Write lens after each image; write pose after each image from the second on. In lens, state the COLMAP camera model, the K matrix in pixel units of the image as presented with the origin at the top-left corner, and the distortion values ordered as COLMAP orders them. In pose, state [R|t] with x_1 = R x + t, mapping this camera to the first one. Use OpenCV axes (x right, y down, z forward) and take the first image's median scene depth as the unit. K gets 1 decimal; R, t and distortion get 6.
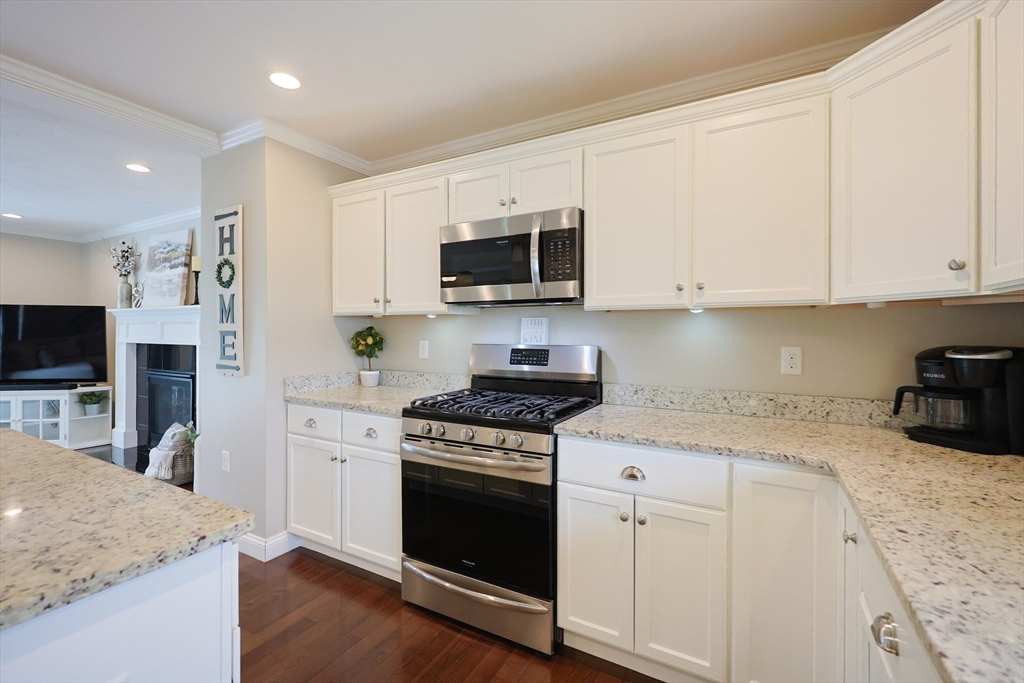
lens RADIAL K [[446.0, 0, 512.4], [0, 446.0, 330.7], [0, 0, 1]] dist [0.001480, -0.000033]
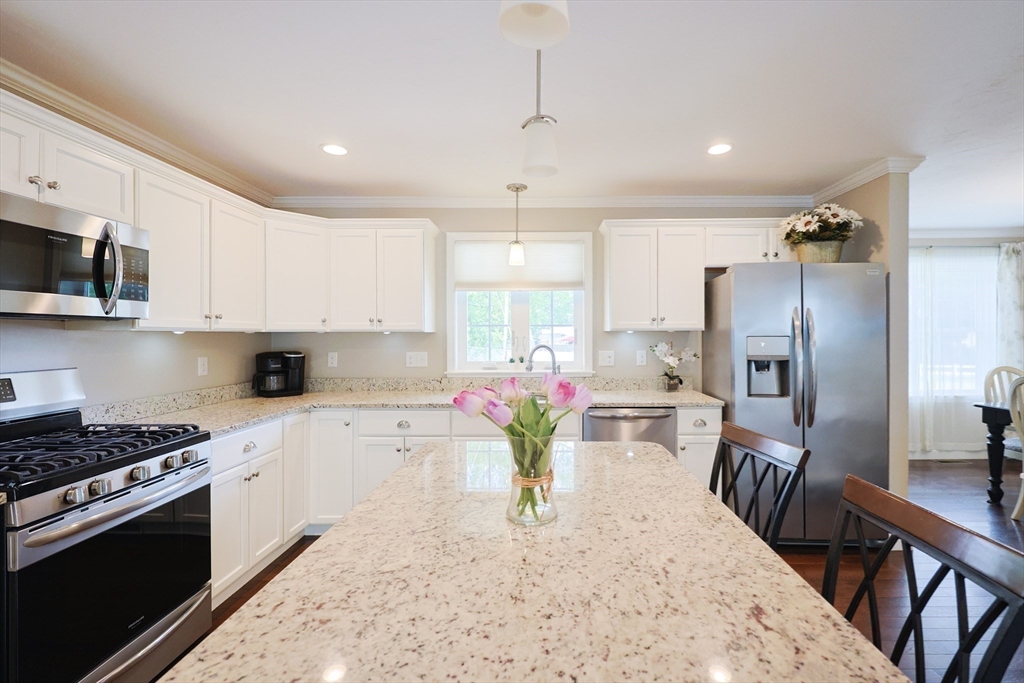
lens RADIAL K [[446.0, 0, 514.8], [0, 446.0, 336.1], [0, 0, 1]] dist [0.001480, -0.000033]
pose [[-0.422313, -0.001440, 0.906449, -1.207840], [0.002906, 0.999991, 0.002942, -0.036603], [-0.906445, 0.003877, -0.422305, 0.705729]]
